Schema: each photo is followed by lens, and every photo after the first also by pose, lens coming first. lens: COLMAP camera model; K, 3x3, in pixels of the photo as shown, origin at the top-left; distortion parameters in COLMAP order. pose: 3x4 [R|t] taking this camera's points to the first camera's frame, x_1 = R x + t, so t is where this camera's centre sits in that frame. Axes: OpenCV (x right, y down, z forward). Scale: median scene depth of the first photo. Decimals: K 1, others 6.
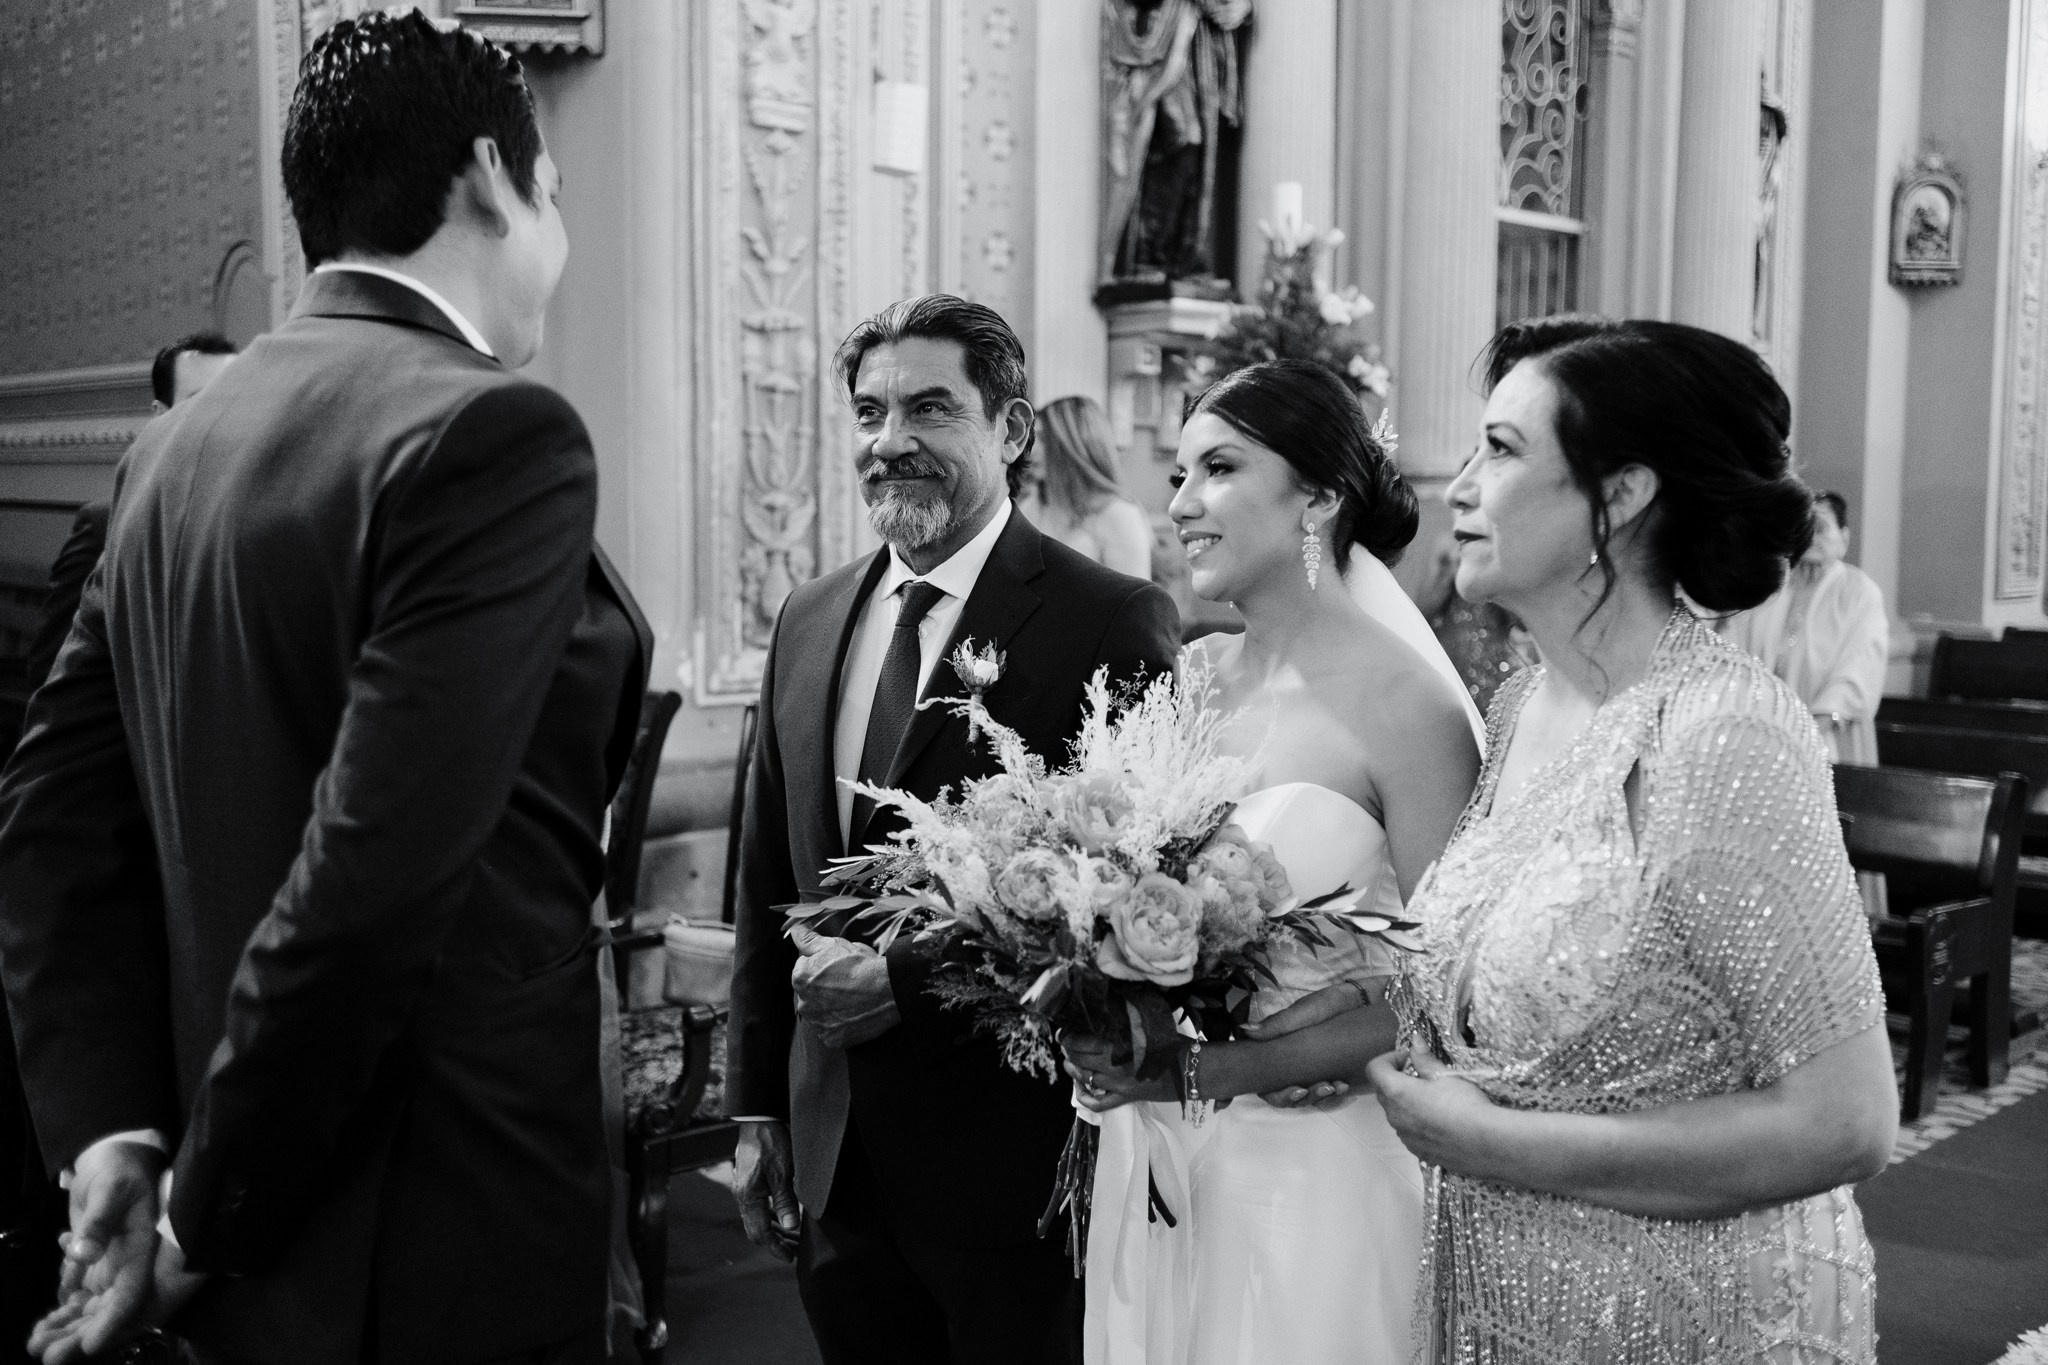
lens RADIAL K [[2123.9, 0, 1024.0], [0, 2123.9, 682.5], [0, 0, 1]] dist [0.064738, -0.009801]
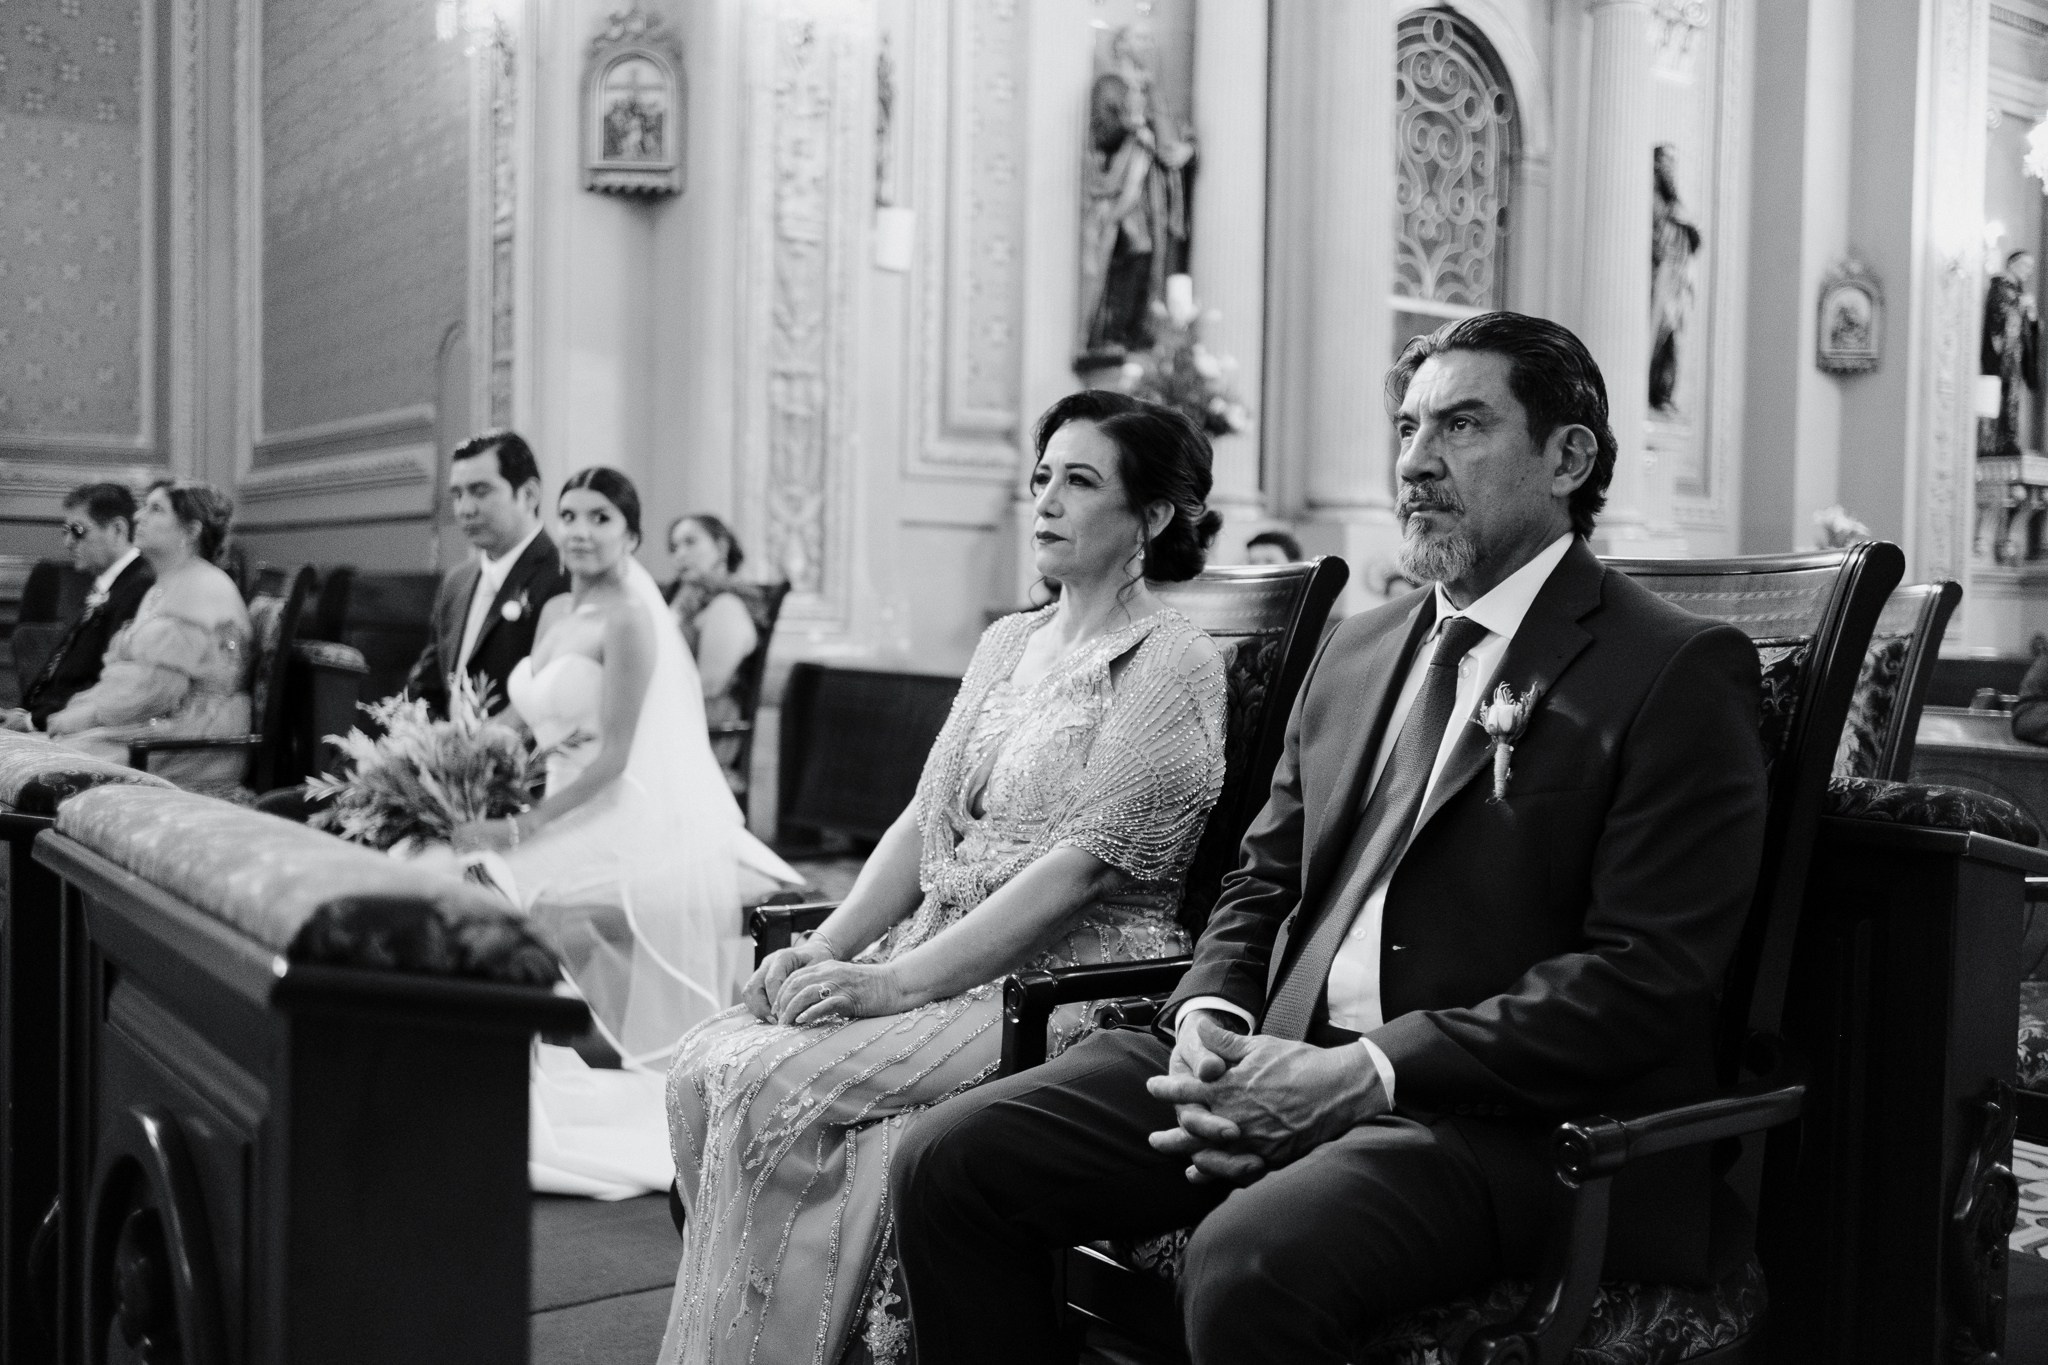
lens RADIAL K [[2123.9, 0, 1024.0], [0, 2123.9, 682.5], [0, 0, 1]] dist [0.064738, -0.009801]
pose [[0.994052, 0.015302, -0.107824, 0.153314], [-0.021259, 0.998298, -0.054313, 0.093070], [0.106809, 0.056282, 0.992685, -0.325855]]
